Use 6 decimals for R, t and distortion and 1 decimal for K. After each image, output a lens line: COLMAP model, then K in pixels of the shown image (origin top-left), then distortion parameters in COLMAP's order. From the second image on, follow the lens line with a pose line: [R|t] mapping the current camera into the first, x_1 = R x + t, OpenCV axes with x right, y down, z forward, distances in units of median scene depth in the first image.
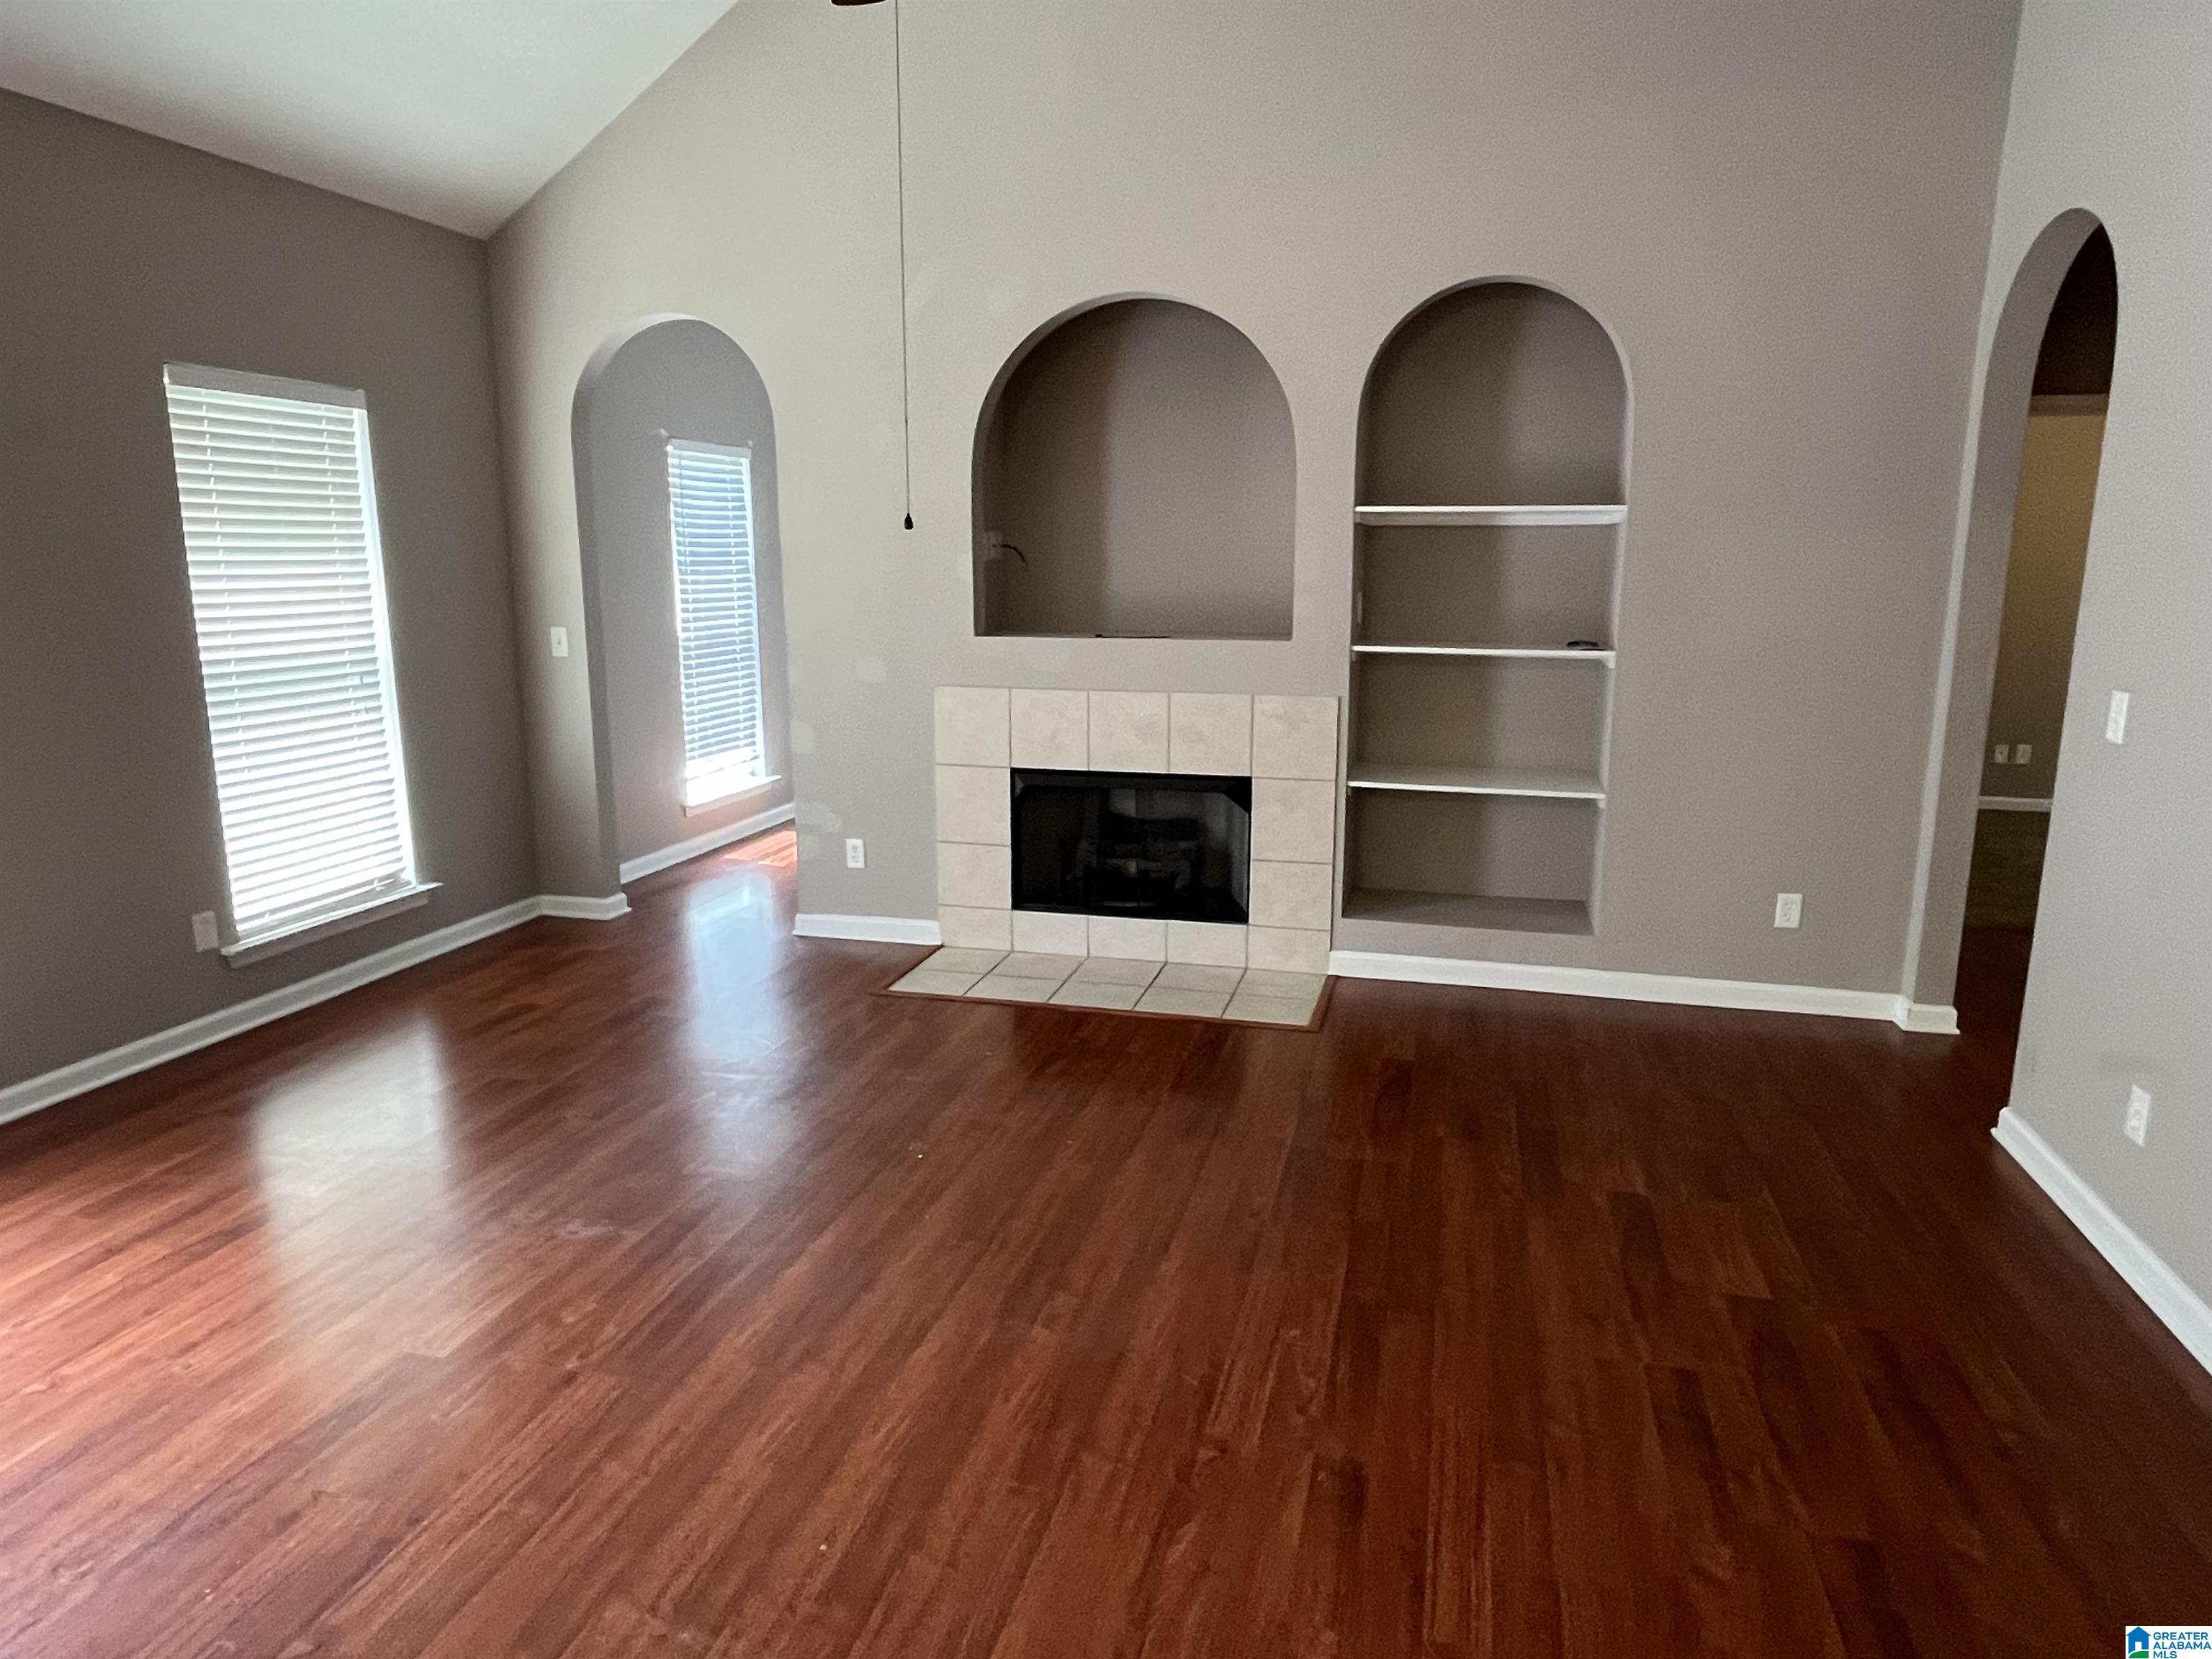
lens RADIAL K [[1365.5, 0, 1110.0], [0, 1365.5, 826.2], [0, 0, 1]] dist [-0.007817, -0.002373]
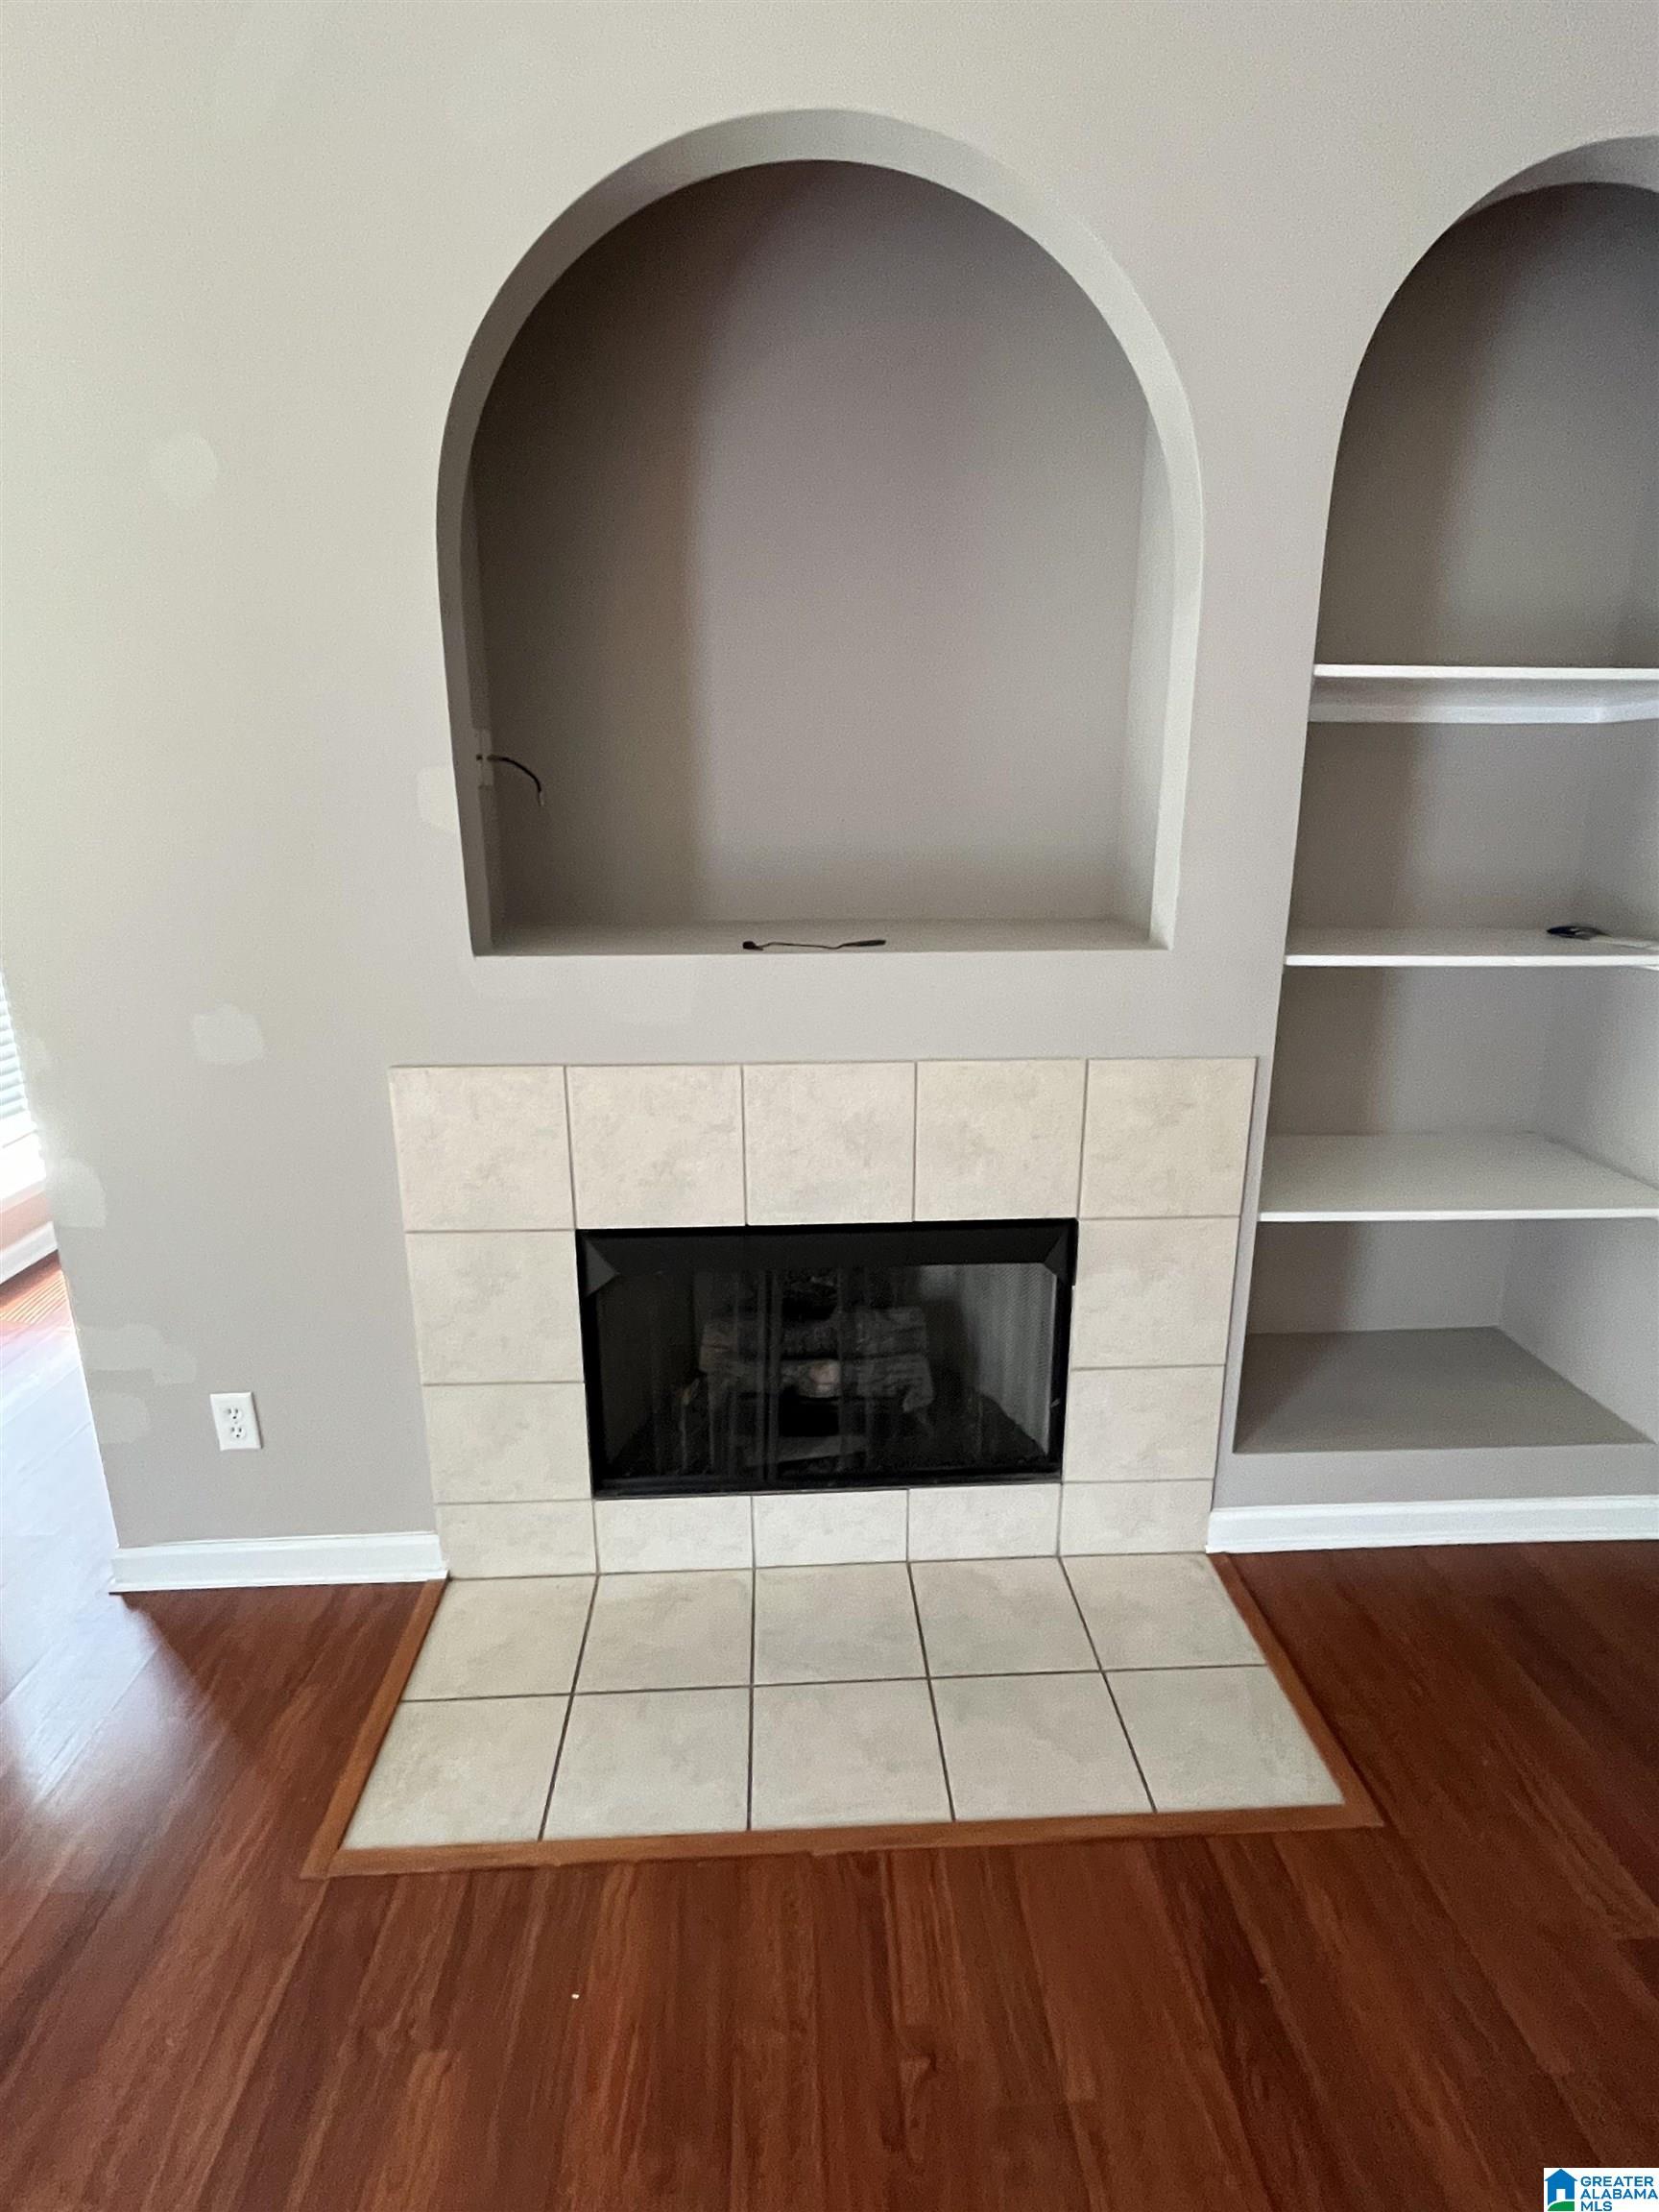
lens RADIAL K [[1095.6, 0, 826.9], [0, 1095.6, 1111.7], [0, 0, 1]] dist [-0.000403, -0.000450]
pose [[0.956694, -0.081549, 0.279439, -0.093887], [0.059393, 0.994447, 0.086872, -0.113738], [-0.284971, -0.066513, 0.956226, 0.627250]]
